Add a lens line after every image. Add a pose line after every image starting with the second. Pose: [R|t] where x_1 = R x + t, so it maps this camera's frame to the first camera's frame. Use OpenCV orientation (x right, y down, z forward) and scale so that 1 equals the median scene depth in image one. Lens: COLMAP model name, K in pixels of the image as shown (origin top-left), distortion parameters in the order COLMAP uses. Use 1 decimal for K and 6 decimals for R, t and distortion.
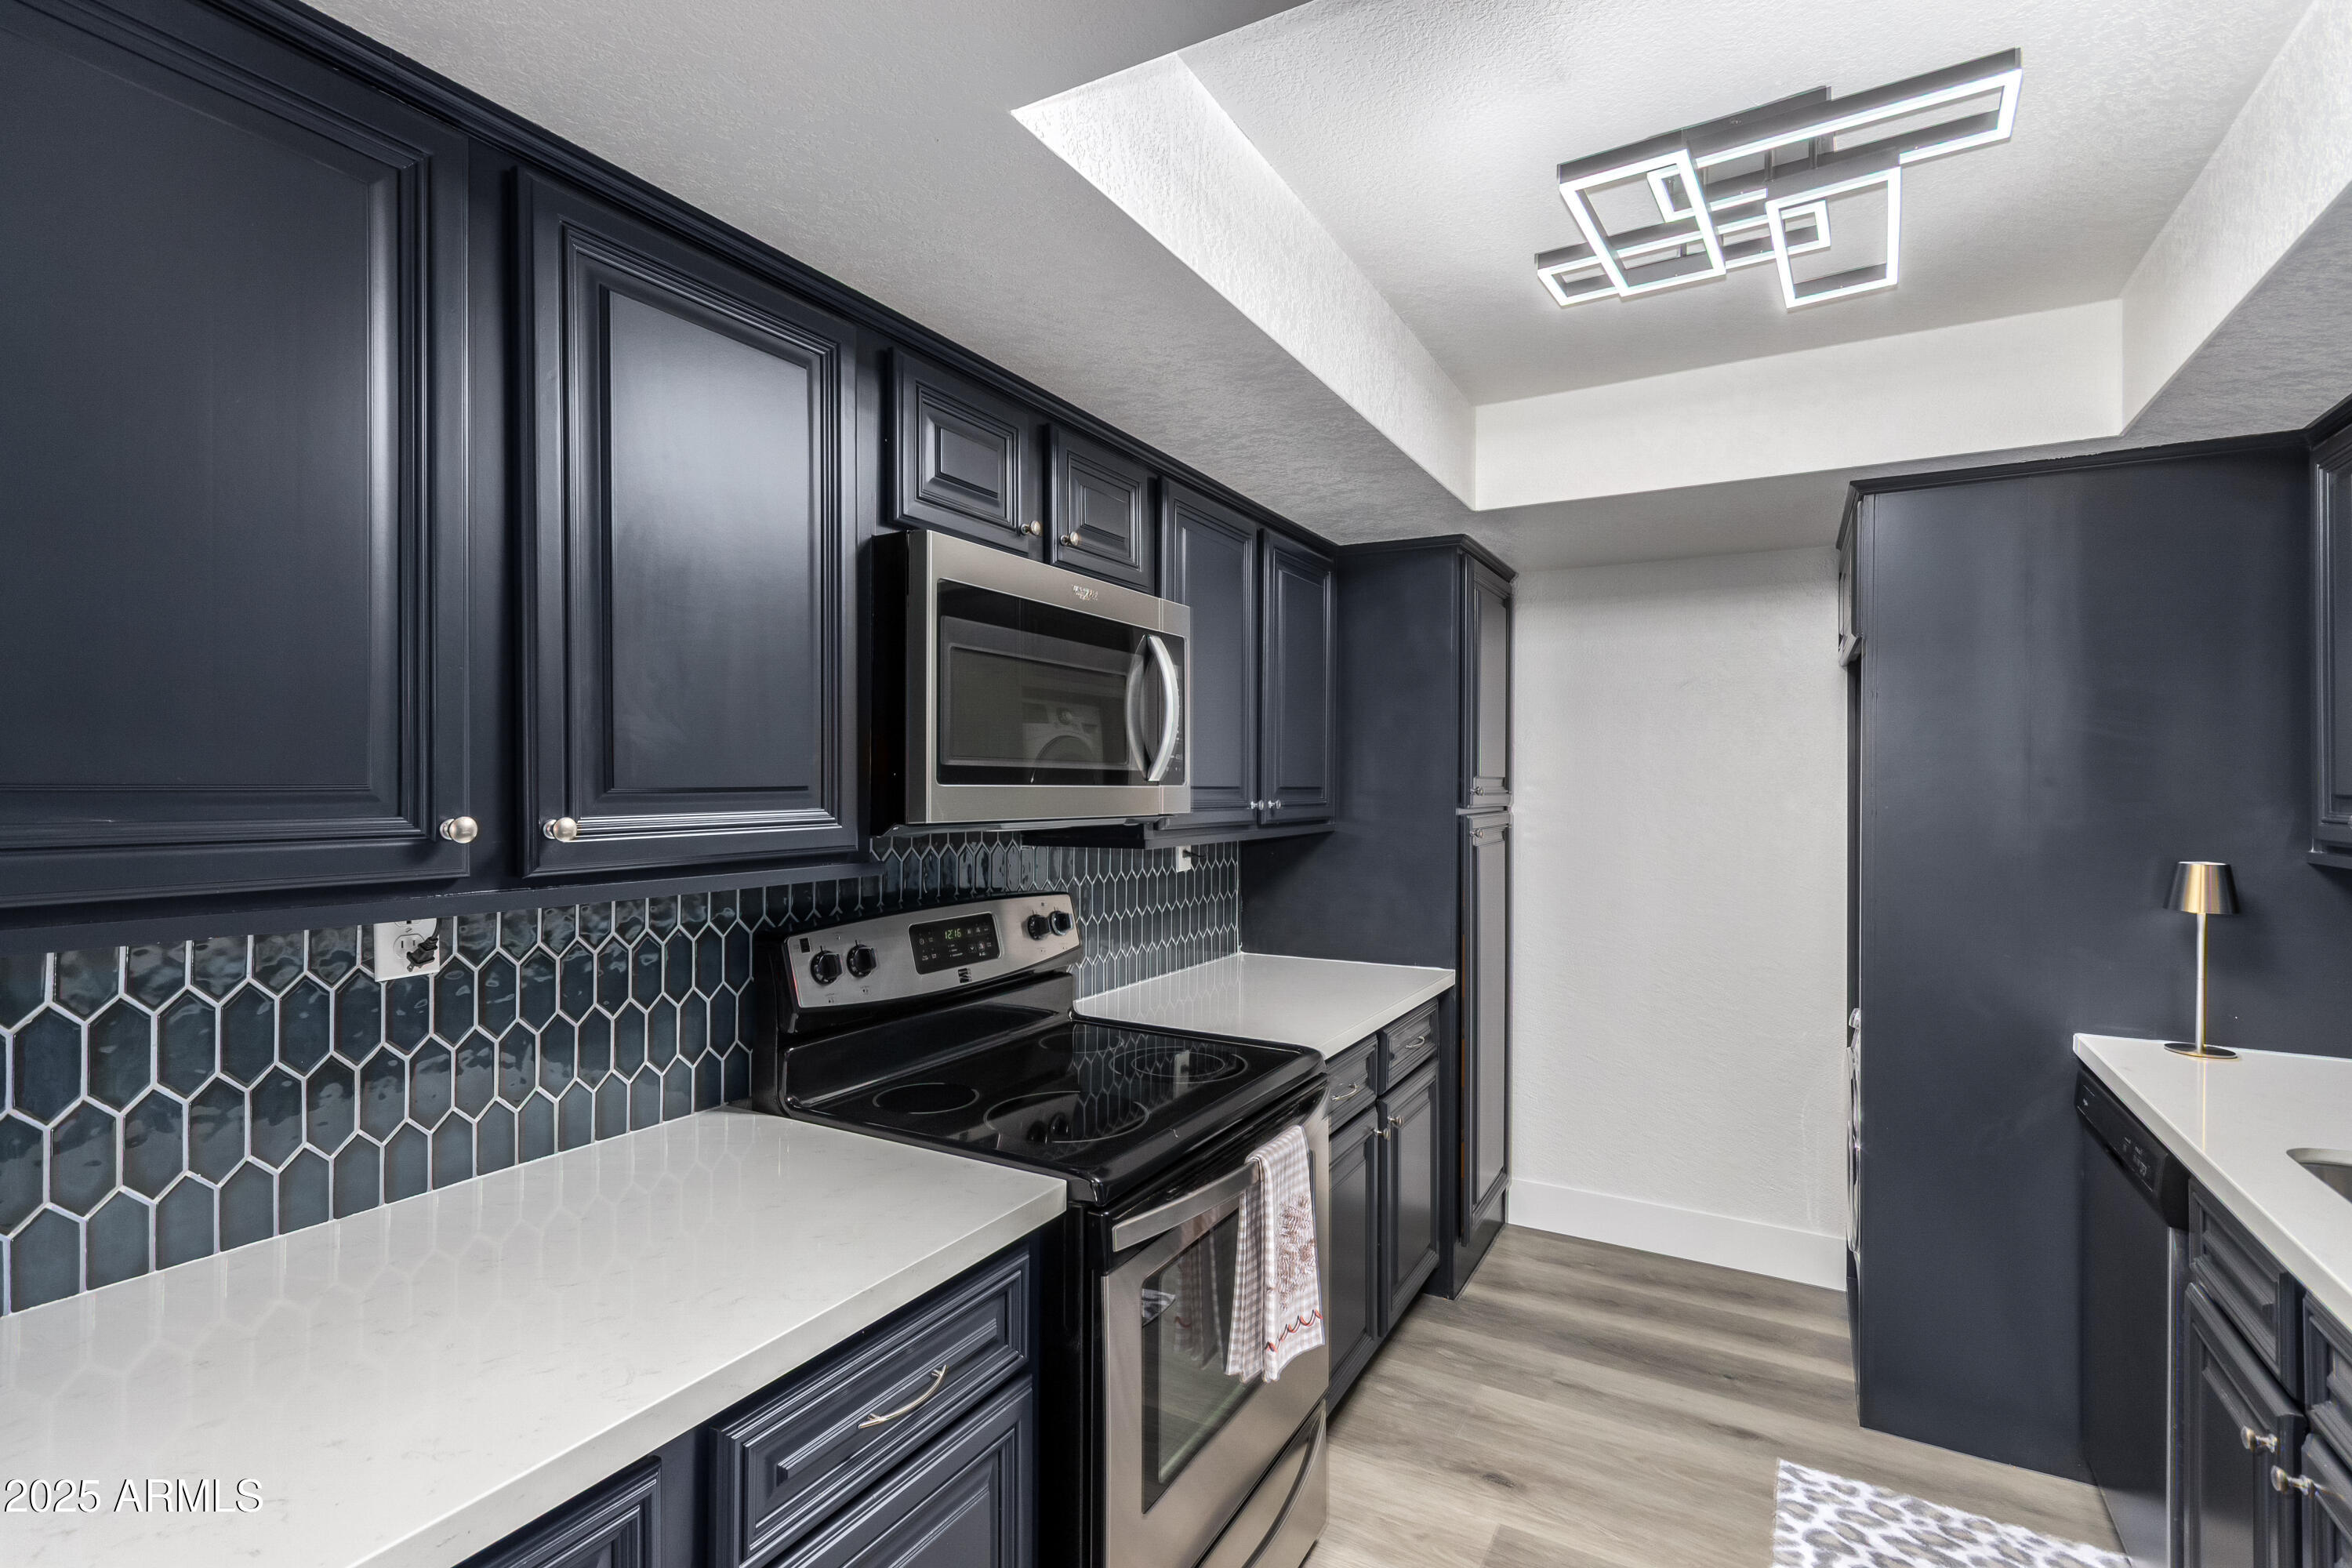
lens RADIAL K [[1082.5, 0, 1207.7], [0, 1082.5, 787.2], [0, 0, 1]] dist [-0.002927, -0.000276]
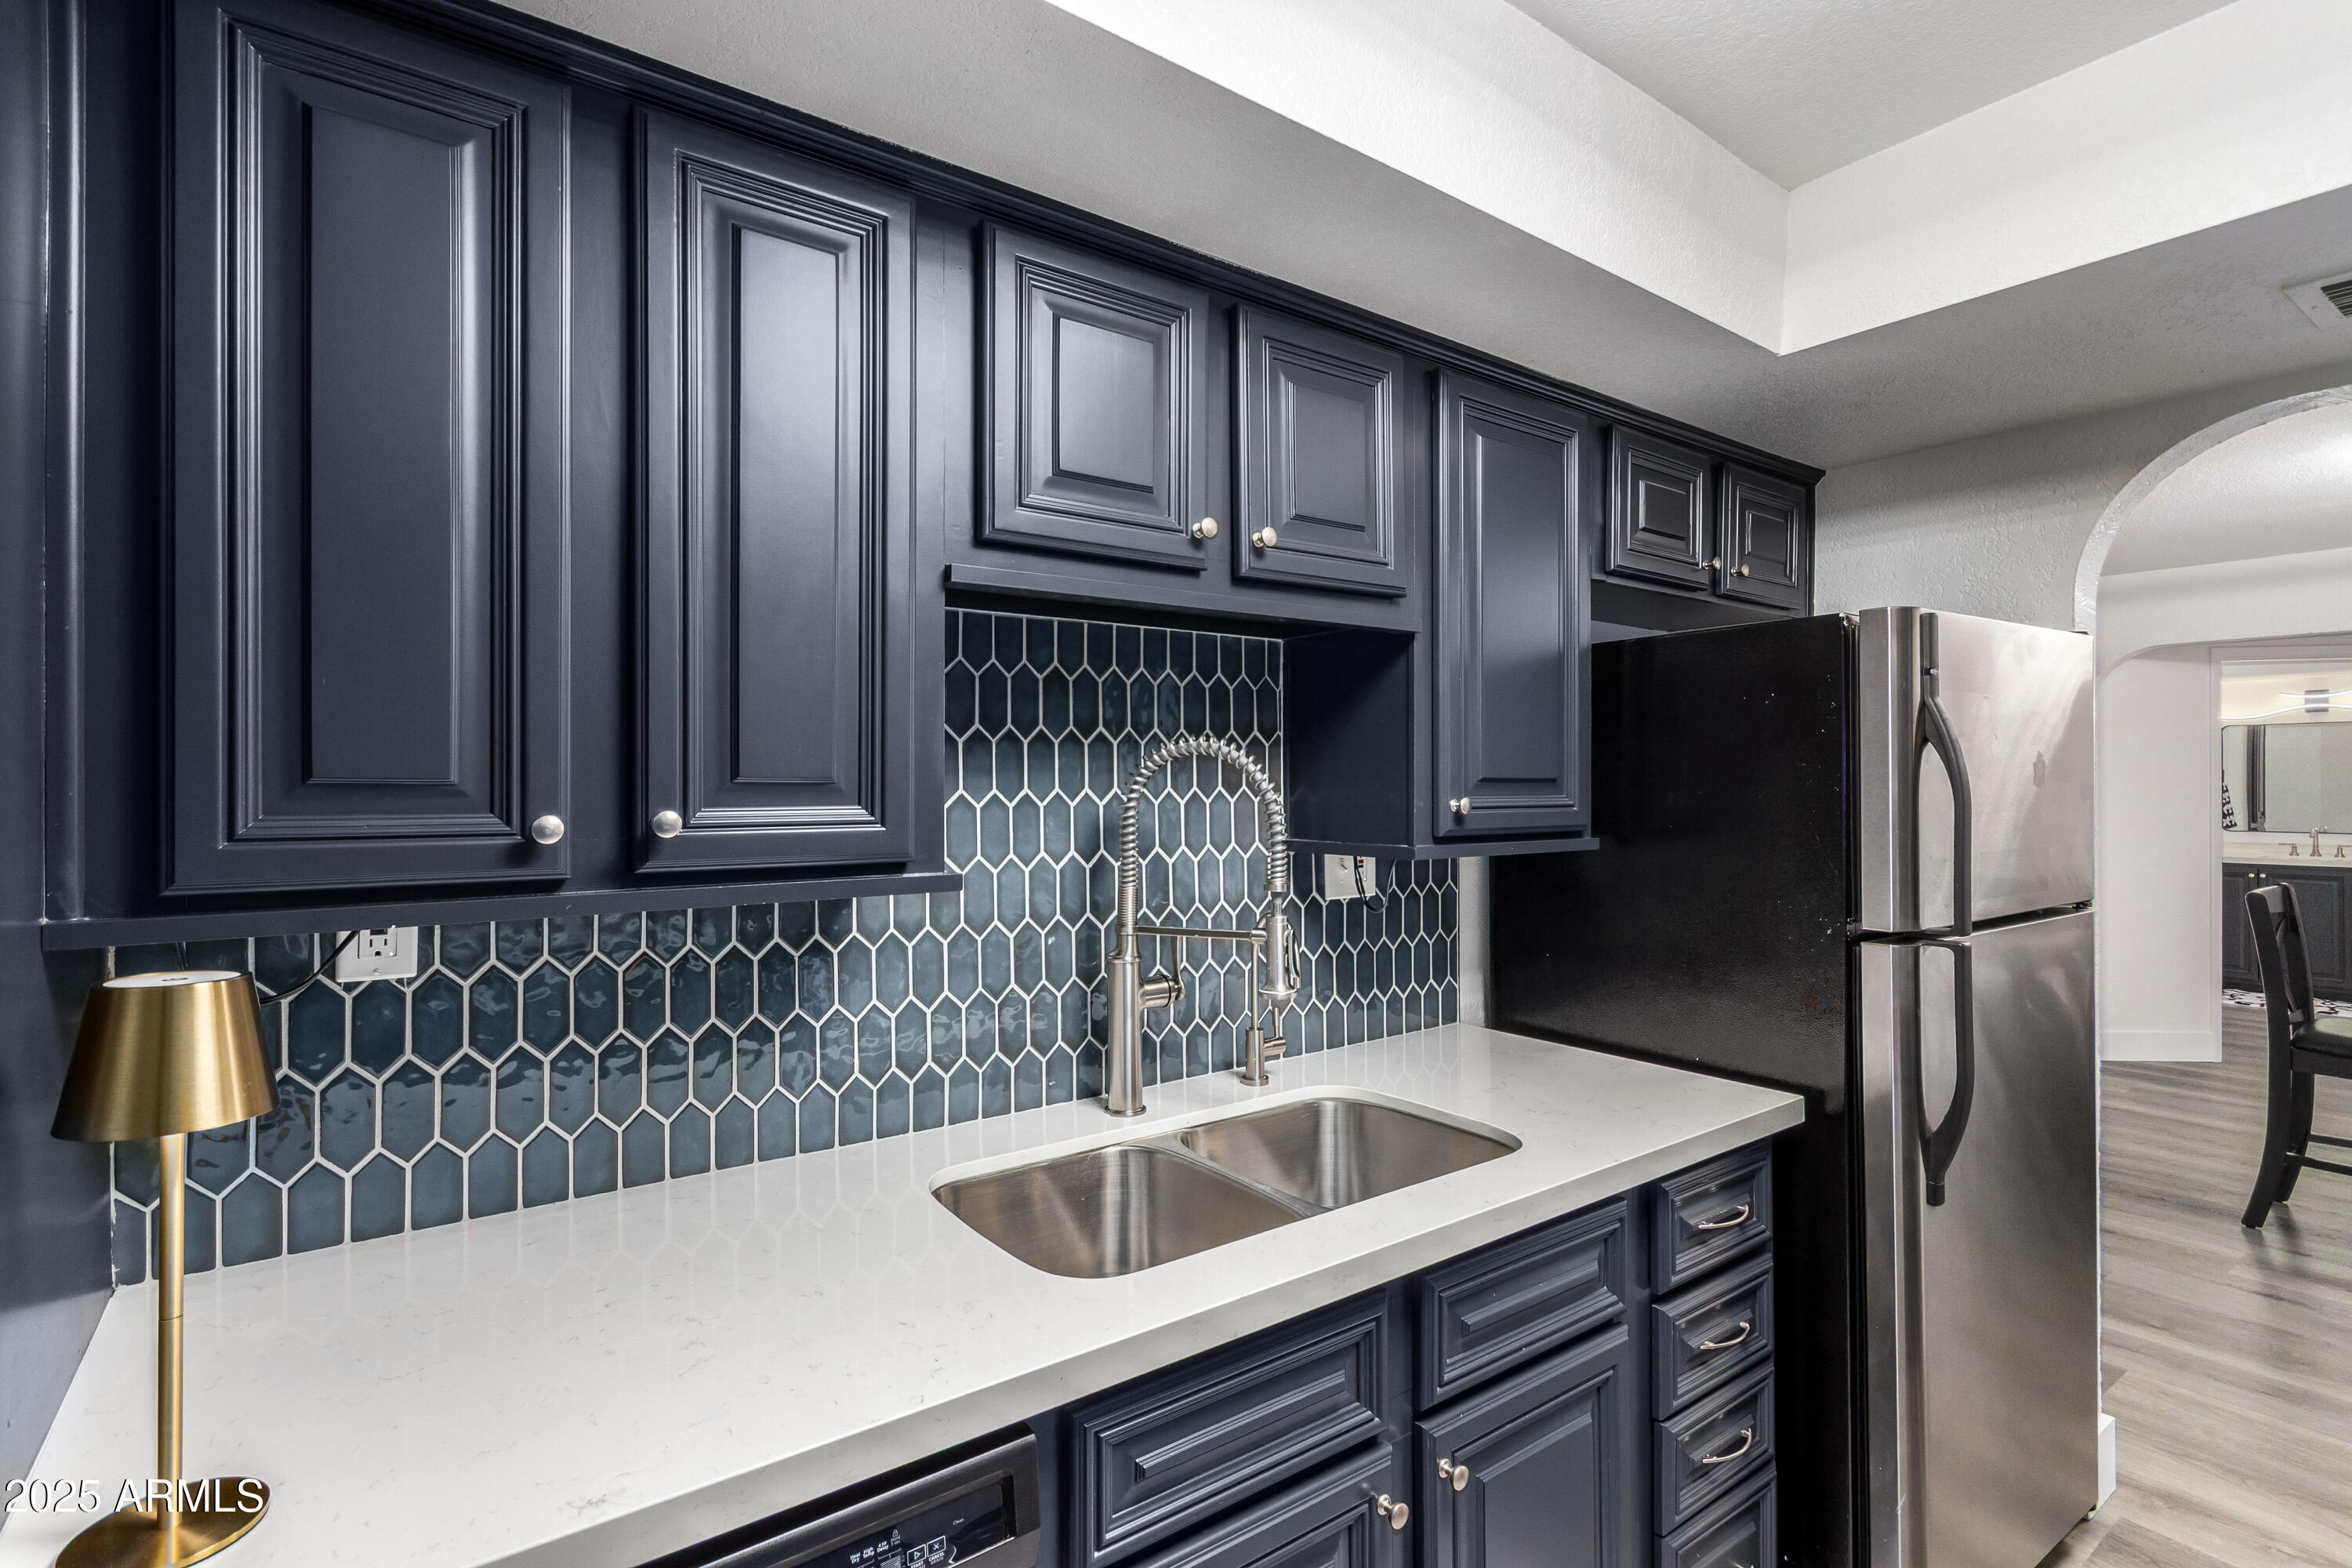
lens RADIAL K [[1114.4, 0, 1176.0], [0, 1114.4, 784.0], [0, 0, 1]] dist [0.002746, 0.000396]
pose [[0.898235, 0.001247, -0.439513, 0.193527], [0.001846, 0.999976, 0.006610, -0.001065], [0.439511, -0.006749, 0.898212, 0.336997]]
